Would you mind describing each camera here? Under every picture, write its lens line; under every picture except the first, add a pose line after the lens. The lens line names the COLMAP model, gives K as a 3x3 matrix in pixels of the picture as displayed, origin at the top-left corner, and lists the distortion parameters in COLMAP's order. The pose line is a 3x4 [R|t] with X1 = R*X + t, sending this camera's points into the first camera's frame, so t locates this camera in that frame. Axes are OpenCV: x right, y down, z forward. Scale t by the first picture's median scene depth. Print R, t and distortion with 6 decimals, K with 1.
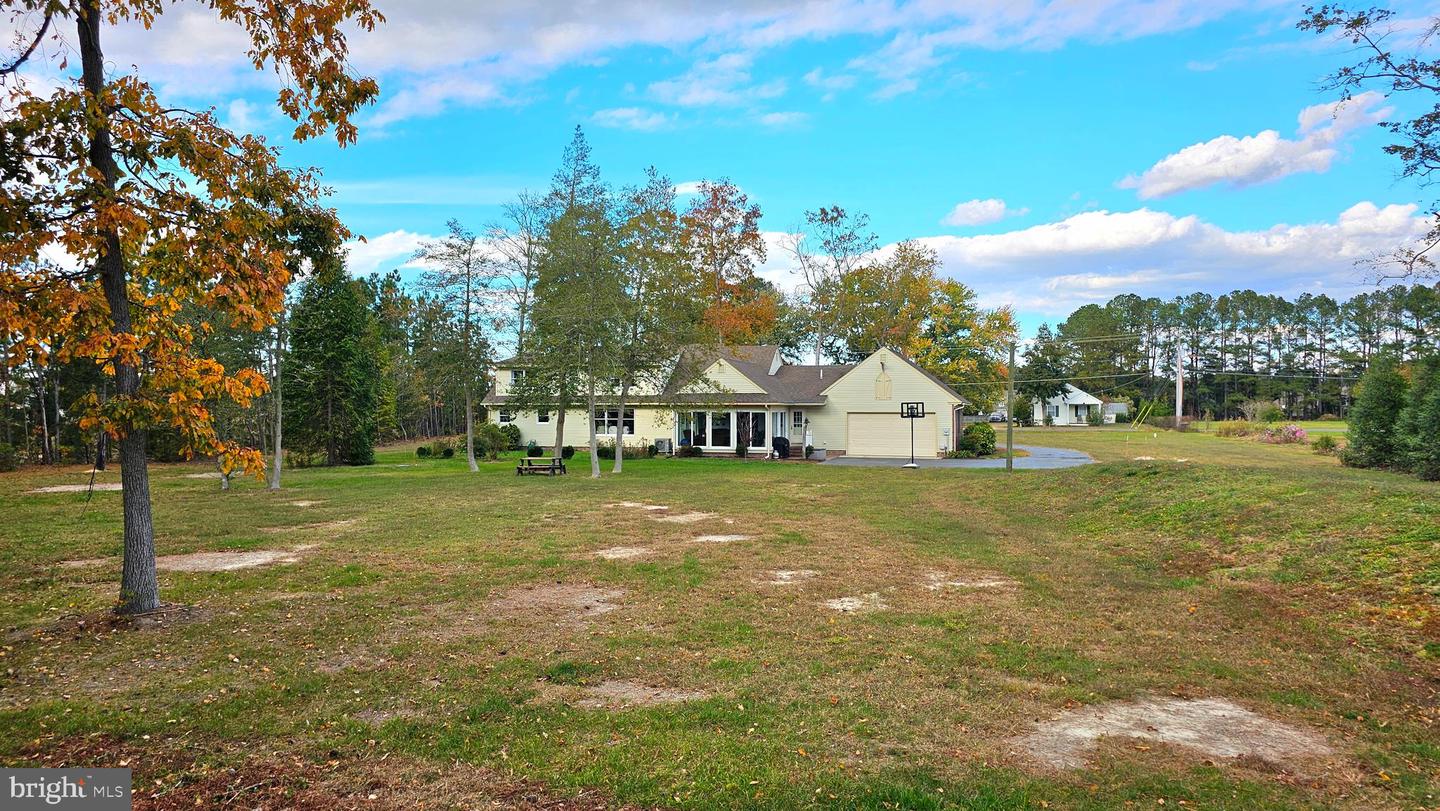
lens RADIAL K [[932.9, 0, 716.2], [0, 932.9, 401.2], [0, 0, 1]] dist [0.000191, -0.004760]
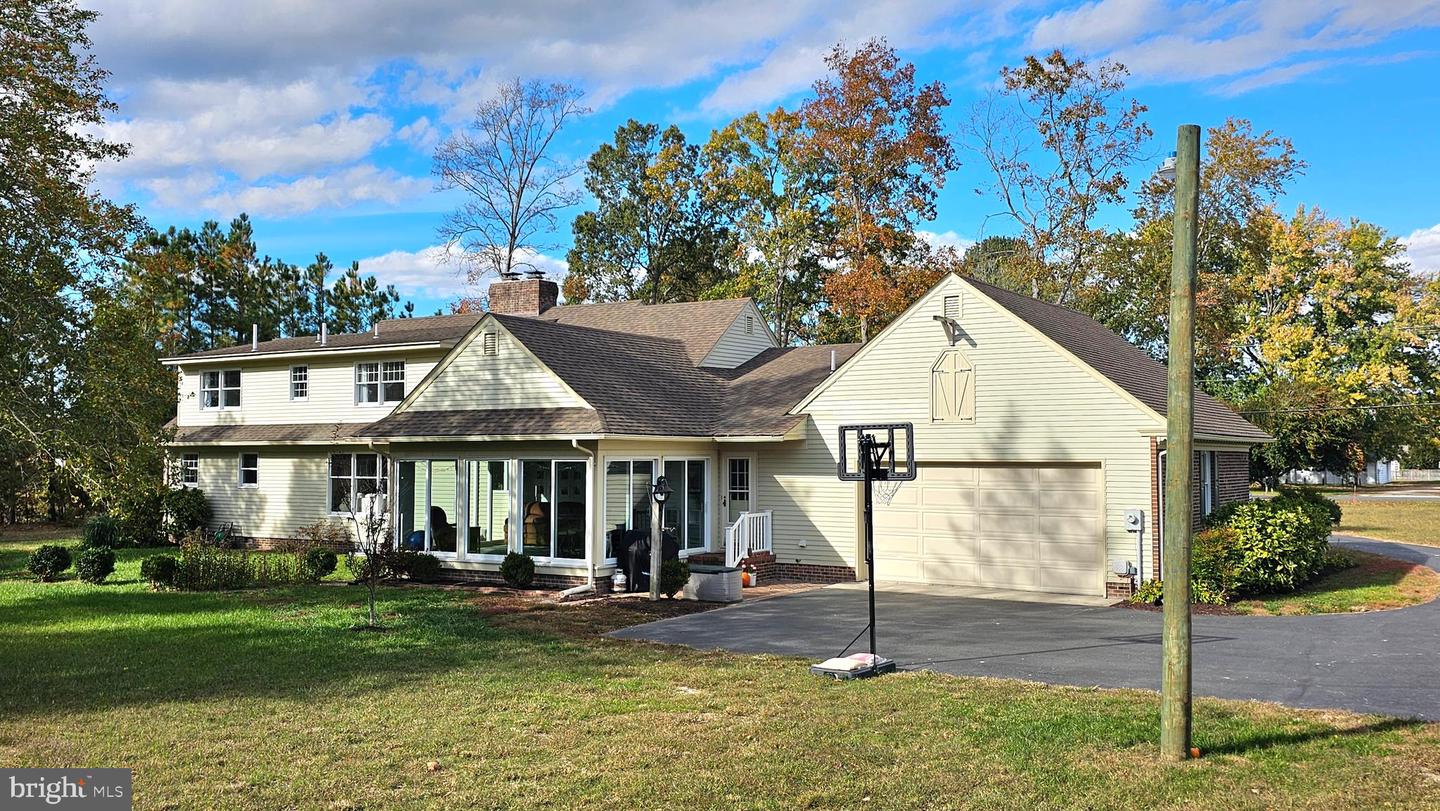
lens RADIAL K [[1235.6, 0, 714.2], [0, 1235.6, 380.8], [0, 0, 1]] dist [0.084359, -0.170473]
pose [[0.964262, -0.017219, -0.264391, 0.221342], [0.002846, 0.998501, -0.054650, 0.007107], [0.264936, 0.051945, 0.962866, 0.541544]]
